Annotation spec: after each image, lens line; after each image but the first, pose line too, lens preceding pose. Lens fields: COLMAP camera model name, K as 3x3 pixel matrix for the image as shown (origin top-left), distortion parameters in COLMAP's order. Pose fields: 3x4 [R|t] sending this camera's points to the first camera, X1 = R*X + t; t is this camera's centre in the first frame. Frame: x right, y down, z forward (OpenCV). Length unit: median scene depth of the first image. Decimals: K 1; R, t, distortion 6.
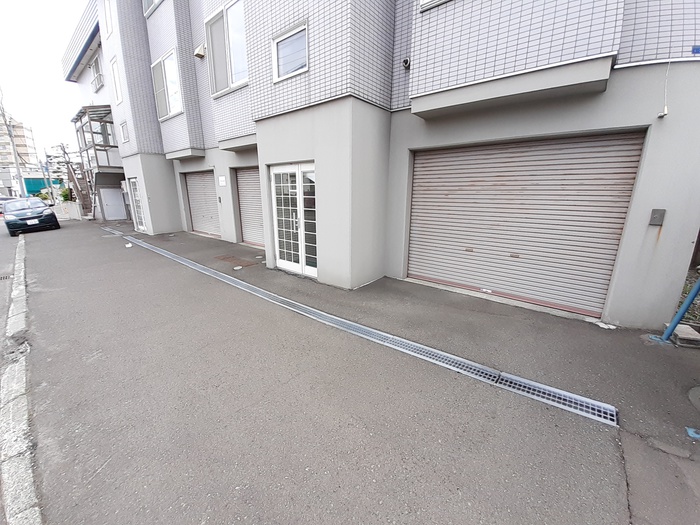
lens RADIAL K [[274.9, 0, 346.8], [0, 274.9, 260.7], [0, 0, 1]] dist [0.018577, -0.017056]
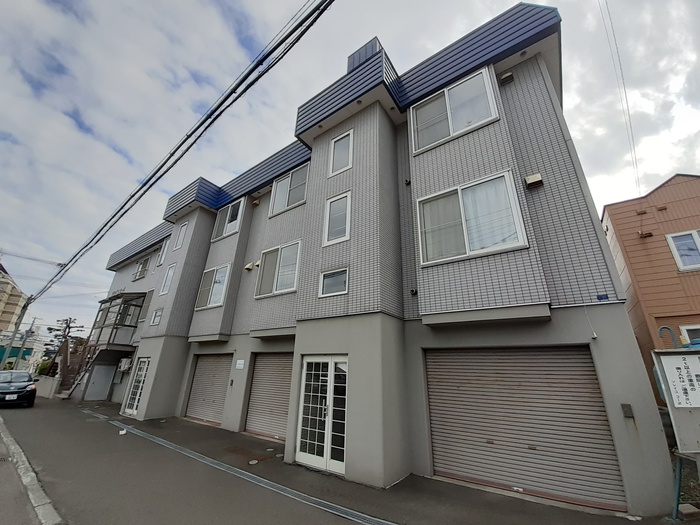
lens RADIAL K [[274.9, 0, 346.8], [0, 274.9, 260.7], [0, 0, 1]] dist [0.018577, -0.017056]
pose [[0.997301, 0.051159, 0.052670, -0.182597], [-0.010127, 0.806303, -0.591416, 0.029394], [-0.072724, 0.589287, 0.804644, -0.220624]]
